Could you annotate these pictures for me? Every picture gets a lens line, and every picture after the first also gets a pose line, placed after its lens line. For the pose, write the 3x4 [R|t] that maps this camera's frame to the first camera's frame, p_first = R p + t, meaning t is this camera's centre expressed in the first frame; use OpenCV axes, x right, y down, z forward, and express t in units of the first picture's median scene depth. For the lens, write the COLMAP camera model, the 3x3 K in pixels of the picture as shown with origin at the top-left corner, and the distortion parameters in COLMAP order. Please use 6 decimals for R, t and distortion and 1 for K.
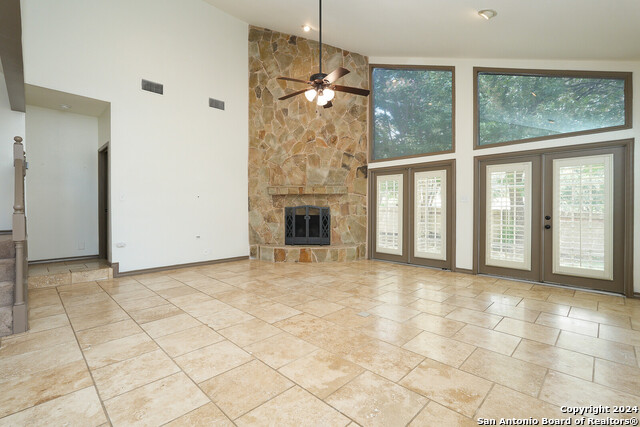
lens RADIAL K [[292.3, 0, 320.1], [0, 292.3, 208.6], [0, 0, 1]] dist [-0.002820, 0.000336]
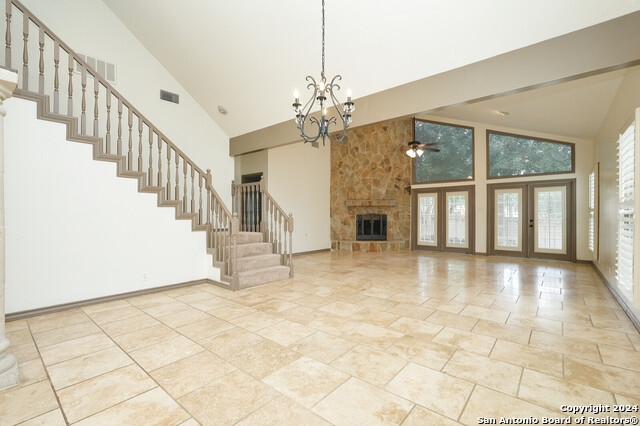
lens RADIAL K [[285.4, 0, 320.0], [0, 285.4, 213.0], [0, 0, 1]] dist [-0.002254, -0.000110]
pose [[0.996482, 0.001394, 0.083790, -0.424736], [-0.000554, 0.999949, -0.010047, 0.001821], [-0.083799, 0.009965, 0.996433, -0.405201]]
